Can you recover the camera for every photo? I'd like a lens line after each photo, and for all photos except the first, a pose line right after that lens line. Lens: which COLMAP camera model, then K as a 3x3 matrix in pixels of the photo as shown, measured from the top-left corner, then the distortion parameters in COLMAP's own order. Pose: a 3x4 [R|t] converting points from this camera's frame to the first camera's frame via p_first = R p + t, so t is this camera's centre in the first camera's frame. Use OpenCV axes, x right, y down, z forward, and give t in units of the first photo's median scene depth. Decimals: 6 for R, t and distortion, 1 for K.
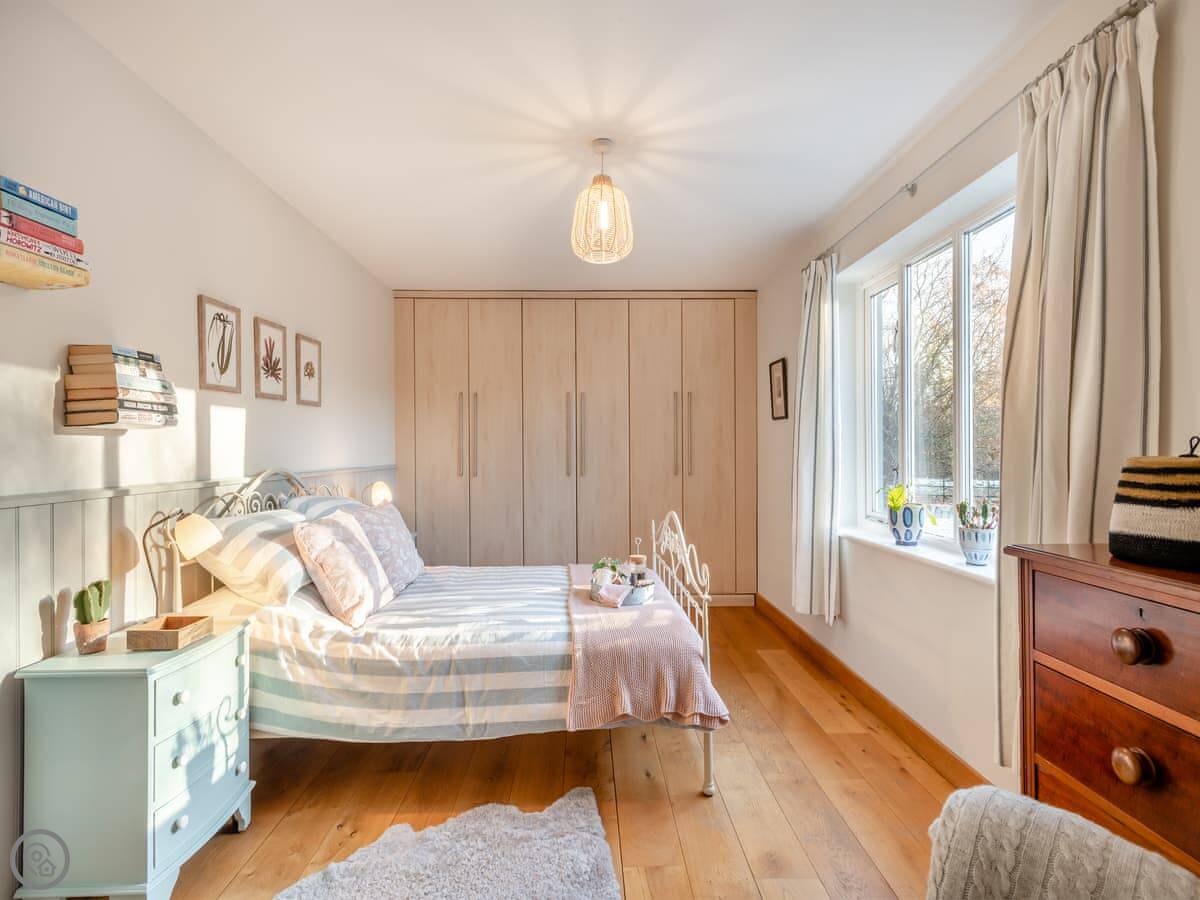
lens RADIAL K [[552.8, 0, 607.7], [0, 552.8, 452.8], [0, 0, 1]] dist [0.015183, -0.000435]
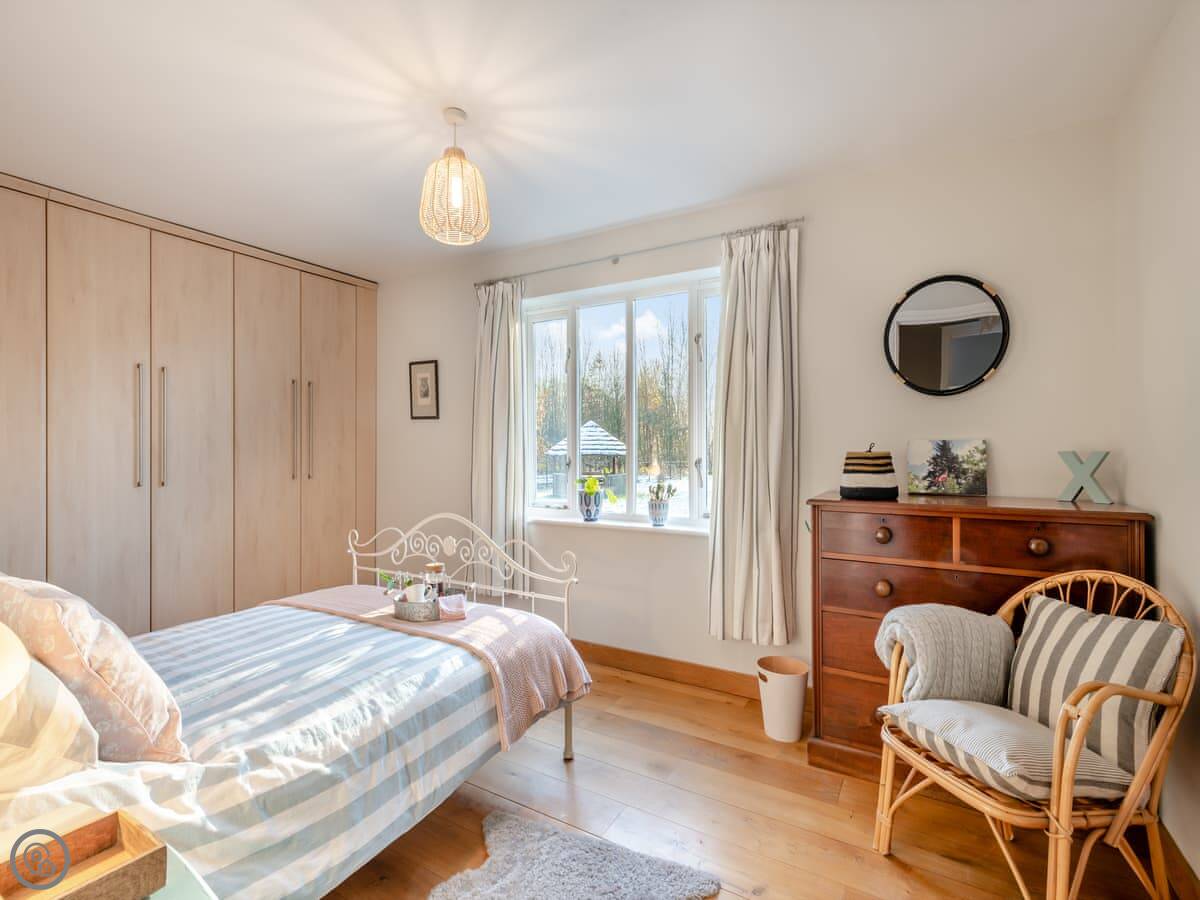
lens RADIAL K [[552.8, 0, 605.9], [0, 552.8, 446.6], [0, 0, 1]] dist [0.015183, -0.000435]
pose [[0.539222, 0.004275, 0.842153, -0.679051], [0.003978, 0.999963, -0.007623, -0.000628], [-0.842154, 0.007461, 0.539185, 0.315944]]
